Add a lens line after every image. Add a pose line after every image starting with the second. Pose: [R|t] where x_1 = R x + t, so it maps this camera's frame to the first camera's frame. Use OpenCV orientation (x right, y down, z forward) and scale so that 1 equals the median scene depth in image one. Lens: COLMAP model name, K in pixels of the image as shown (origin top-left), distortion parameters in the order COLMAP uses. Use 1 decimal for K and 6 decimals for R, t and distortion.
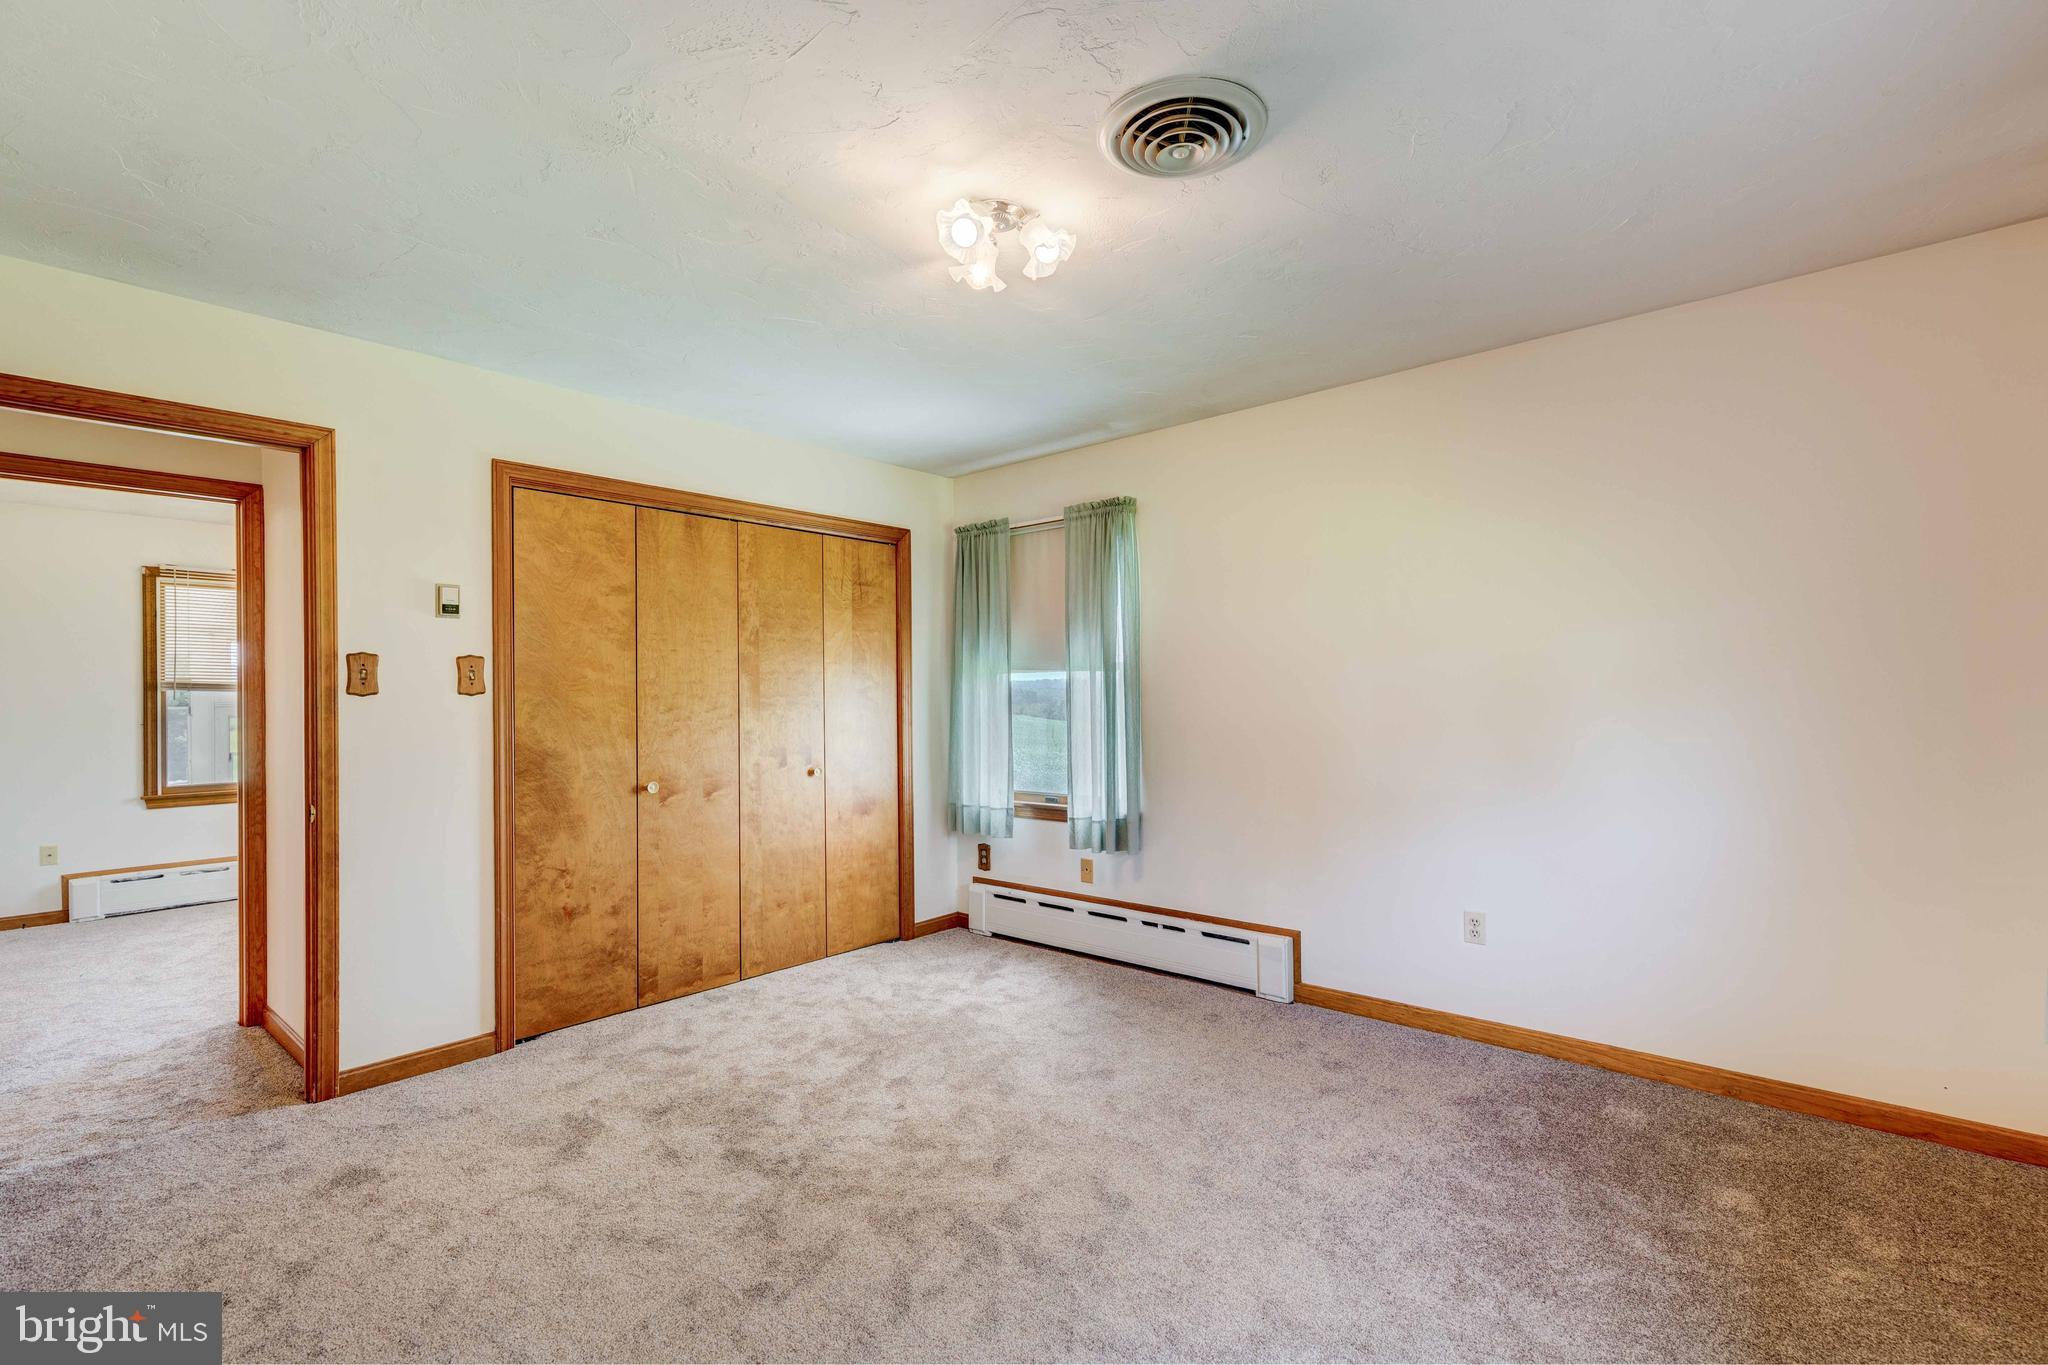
lens RADIAL K [[921.8, 0, 1026.2], [0, 921.8, 690.0], [0, 0, 1]] dist [0.009341, -0.001165]
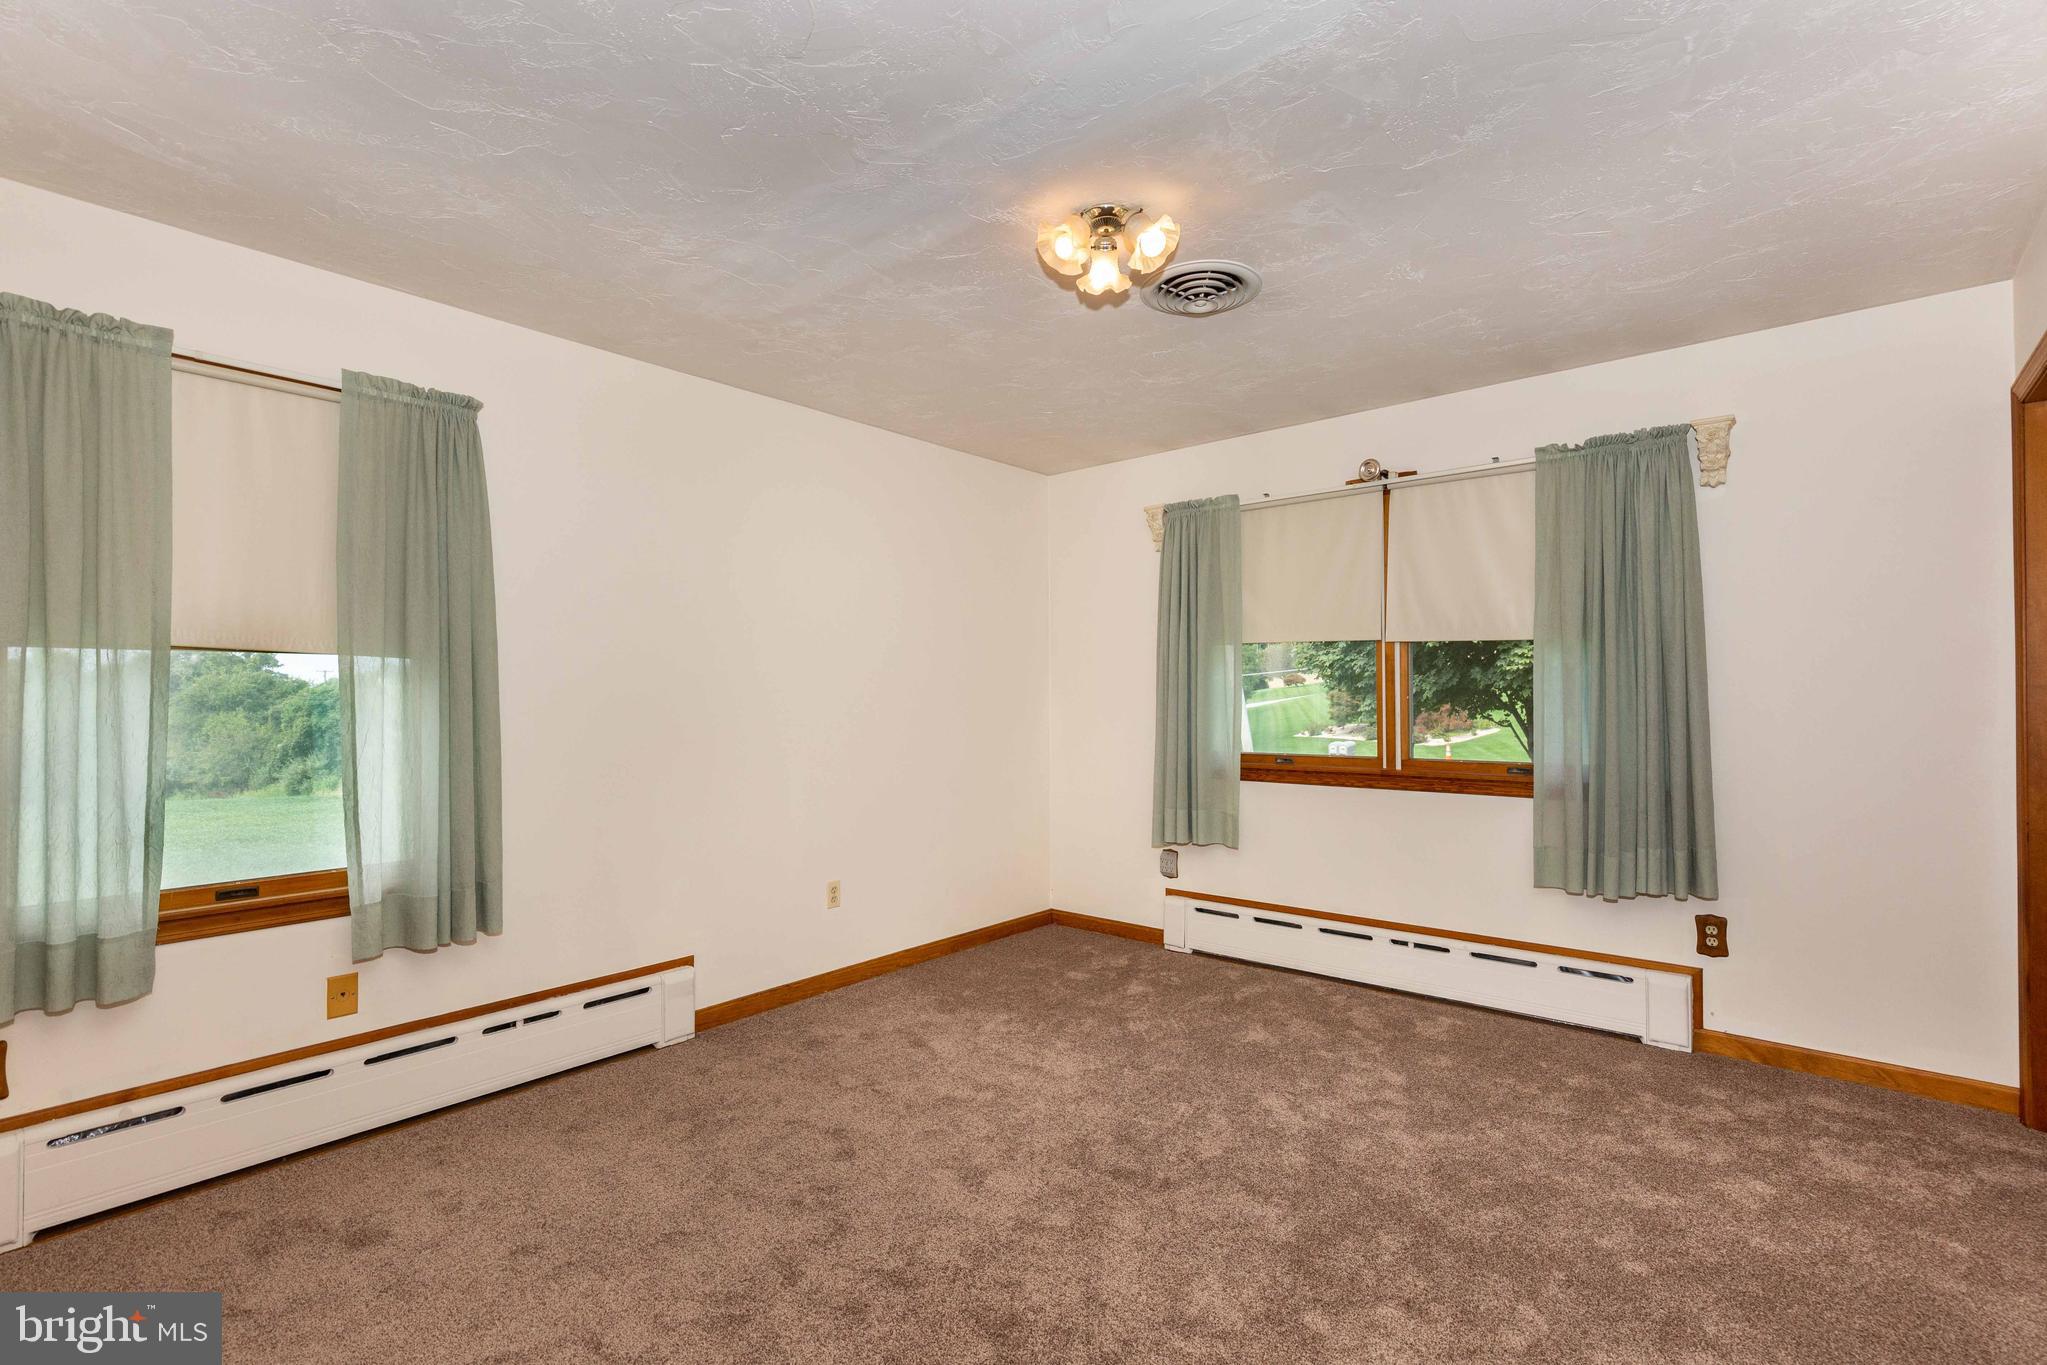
lens RADIAL K [[921.3, 0, 1025.7], [0, 921.3, 690.0], [0, 0, 1]] dist [0.009341, -0.001165]
pose [[-0.035166, 0.022989, 0.999117, -0.585541], [-0.009188, 0.999686, -0.023325, 0.012372], [-0.999339, -0.010000, -0.034944, 0.634396]]
